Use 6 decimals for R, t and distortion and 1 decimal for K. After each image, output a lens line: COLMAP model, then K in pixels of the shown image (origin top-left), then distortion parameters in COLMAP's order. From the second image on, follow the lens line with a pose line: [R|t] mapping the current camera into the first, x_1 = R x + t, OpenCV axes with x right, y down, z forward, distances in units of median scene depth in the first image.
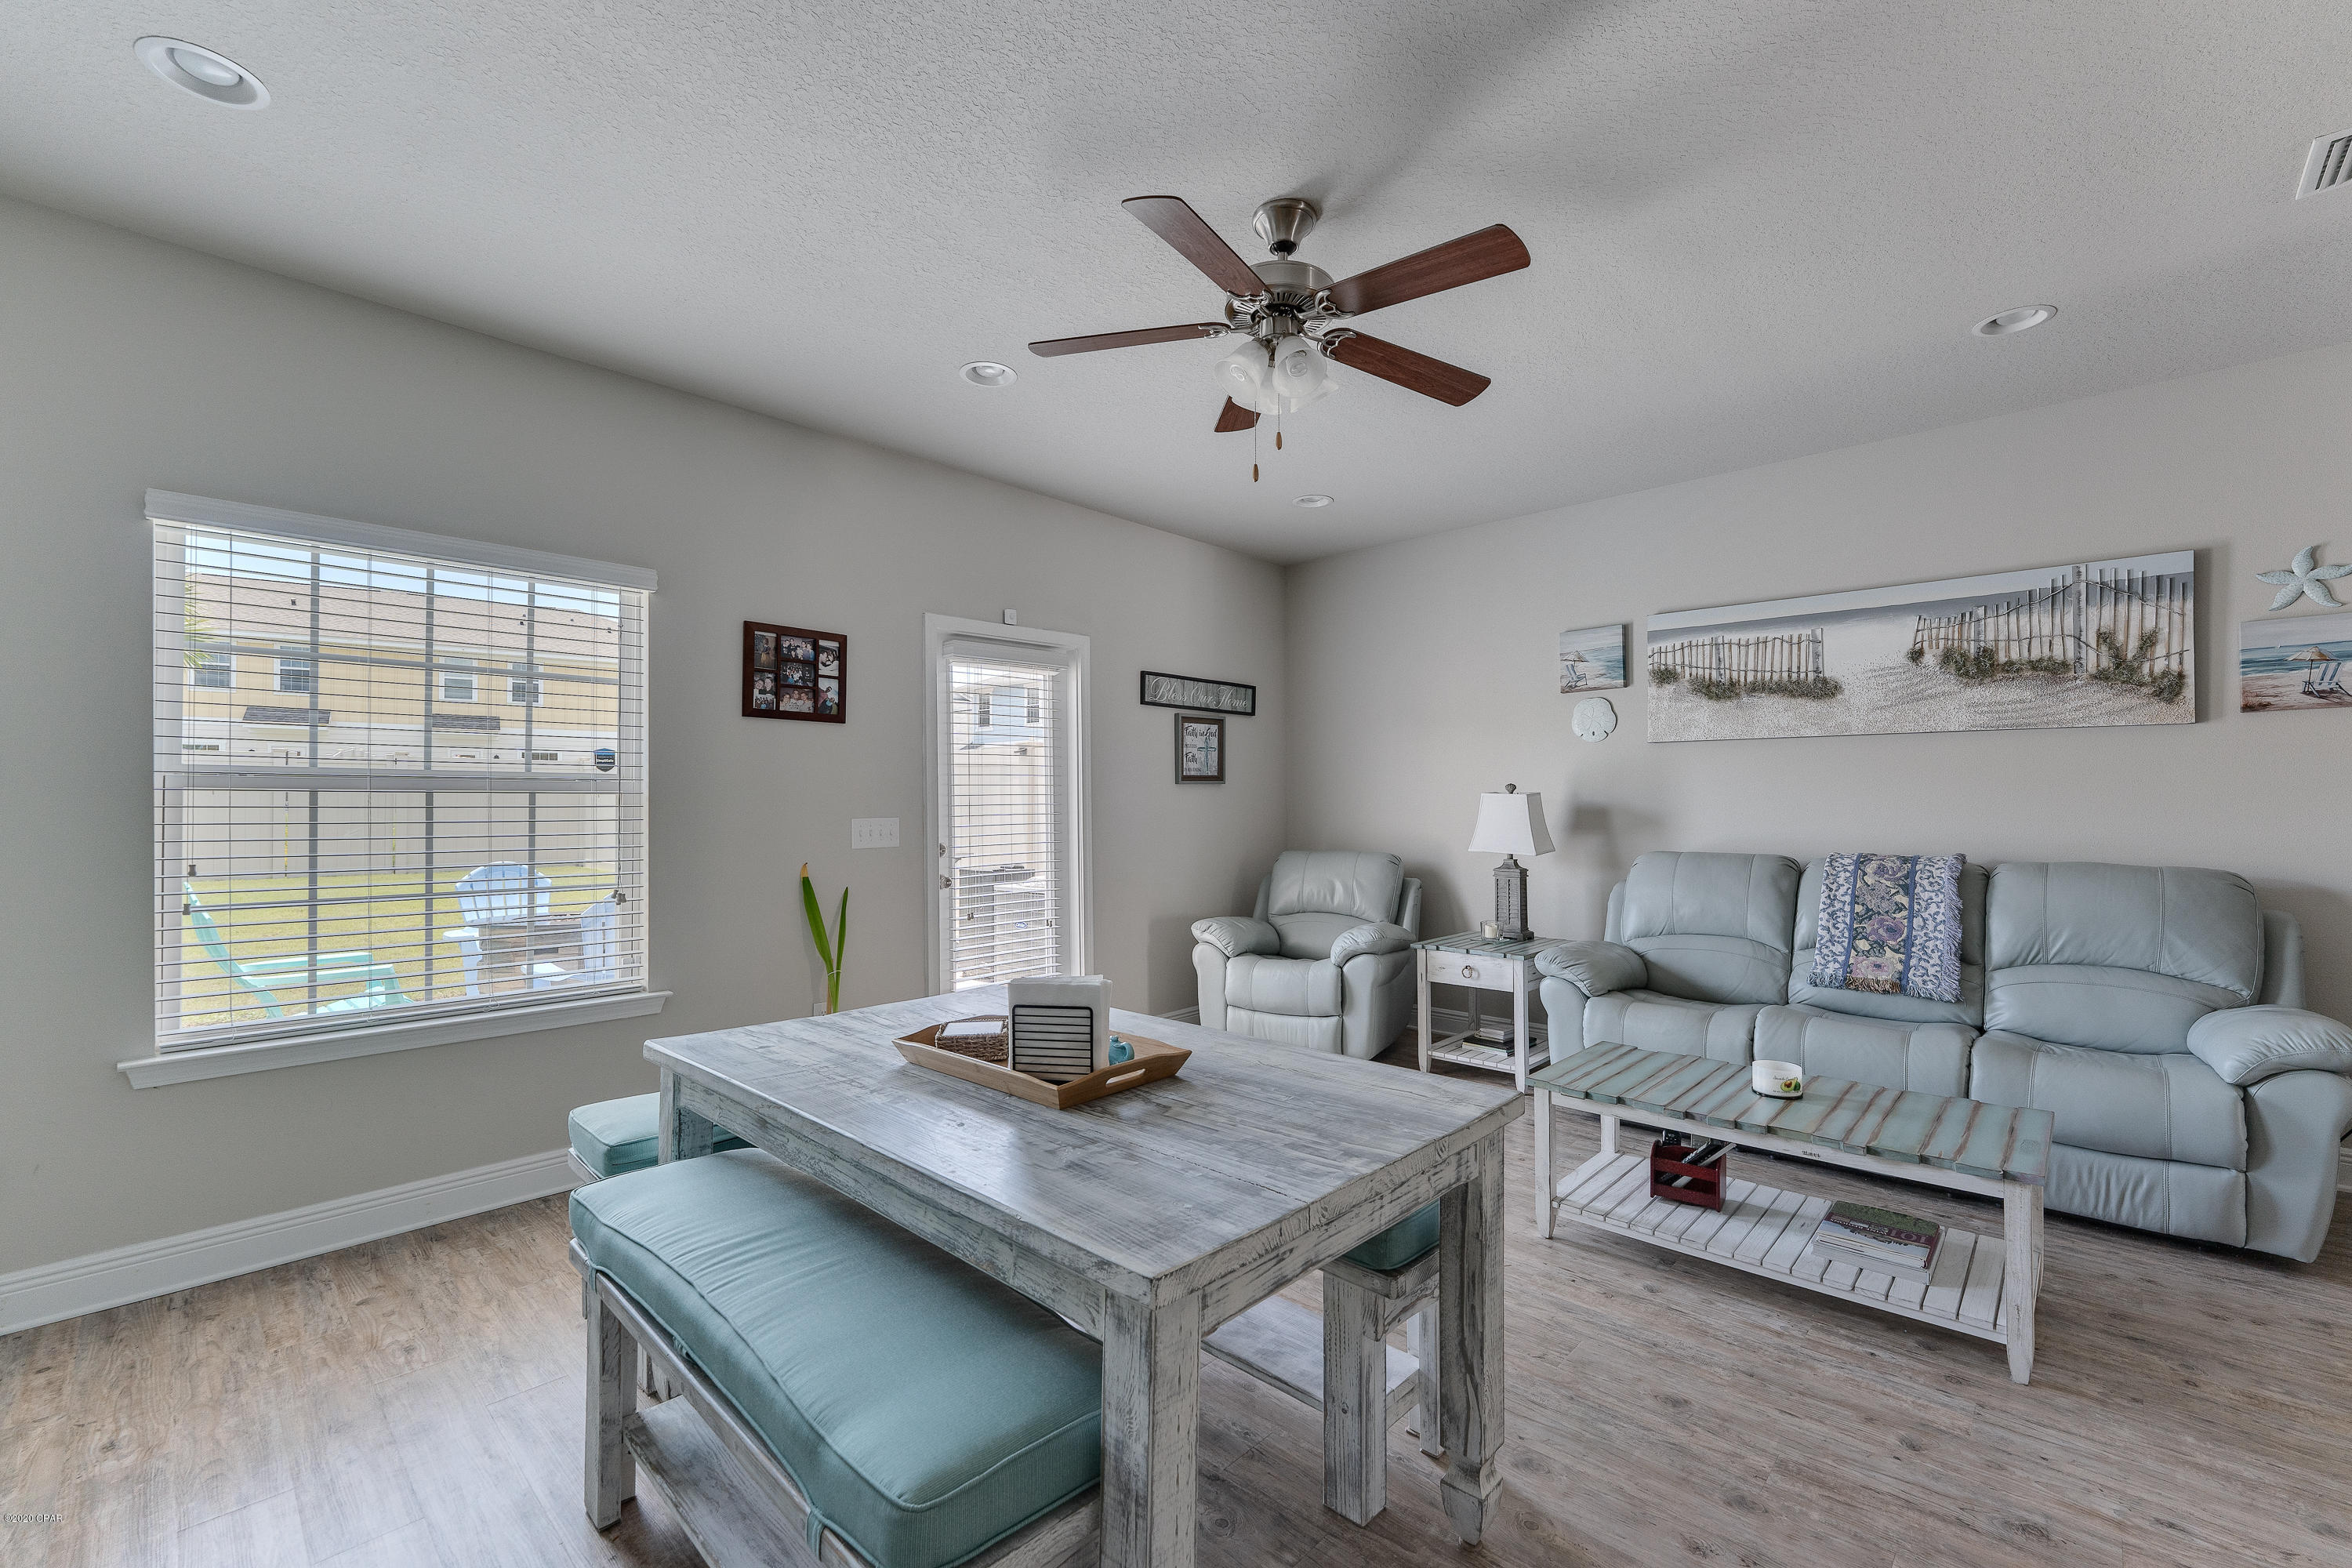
lens RADIAL K [[970.4, 0, 1181.3], [0, 970.4, 792.7], [0, 0, 1]] dist [-0.000415, -0.000058]
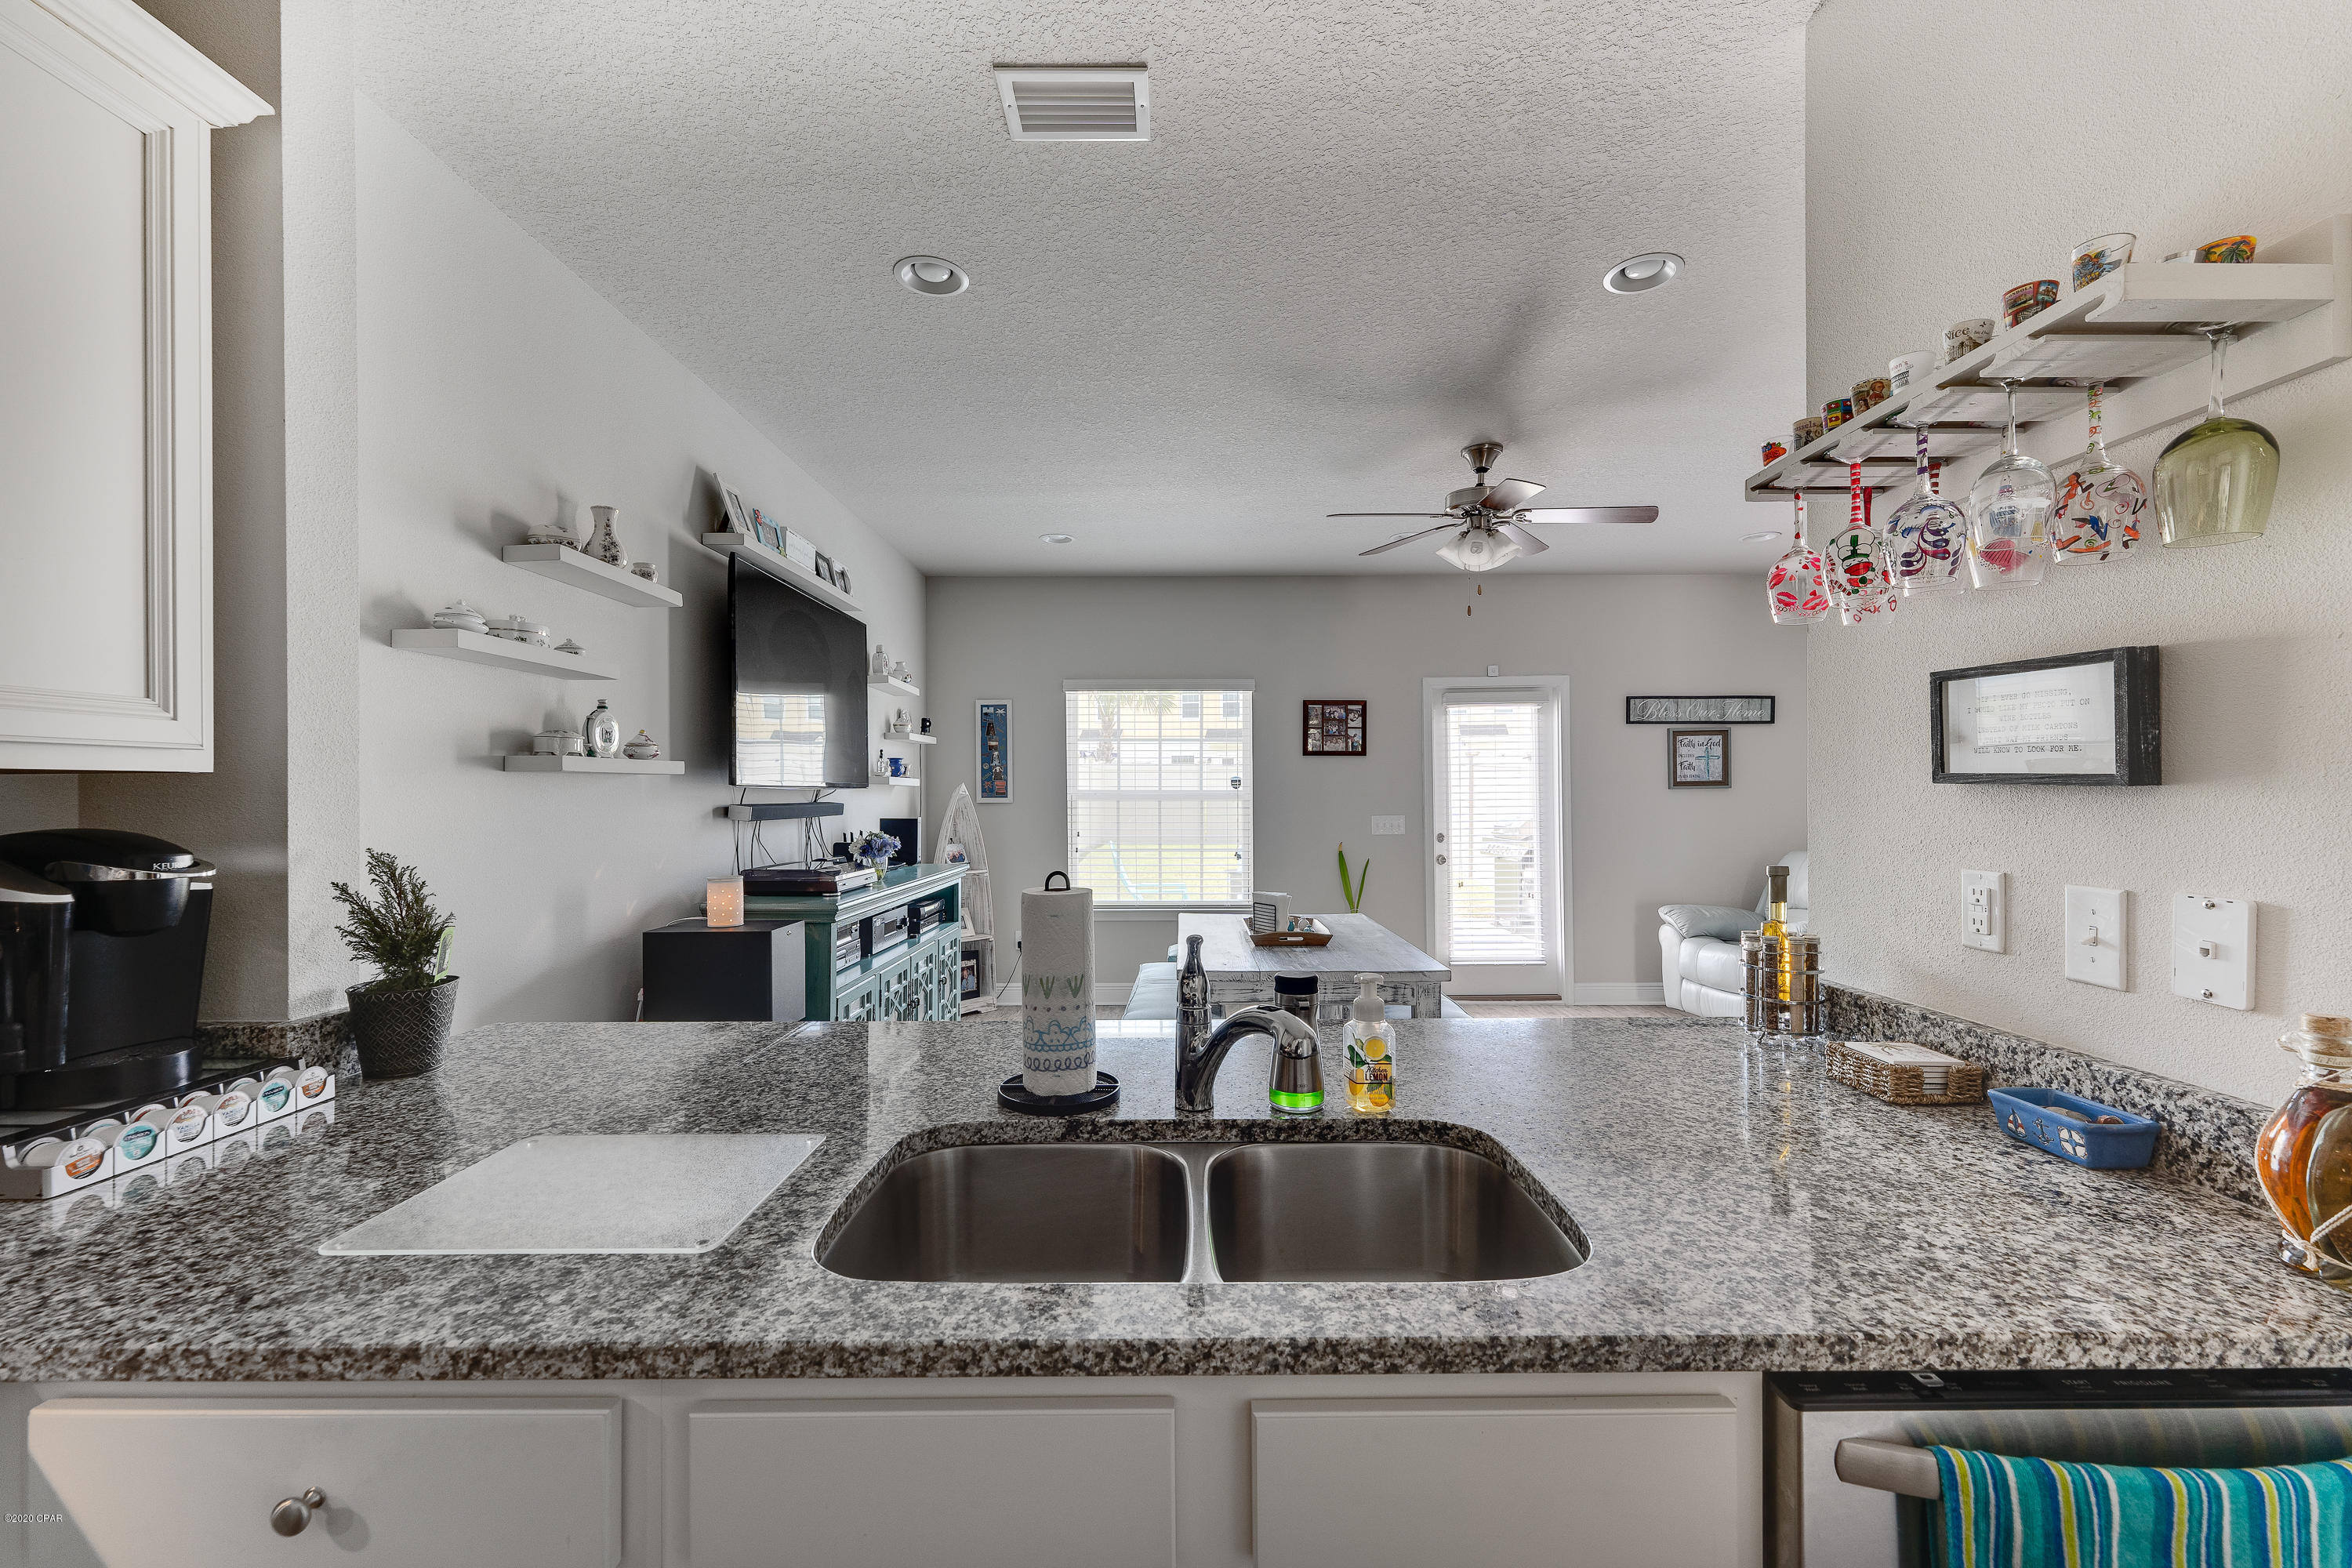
lens RADIAL K [[935.1, 0, 1177.1], [0, 935.1, 793.1], [0, 0, 1]] dist [0.000174, -0.000331]
pose [[0.679549, -0.000088, -0.733630, 0.593936], [0.009531, 0.999917, 0.008709, -0.027662], [0.733568, -0.012910, 0.679493, -0.284702]]
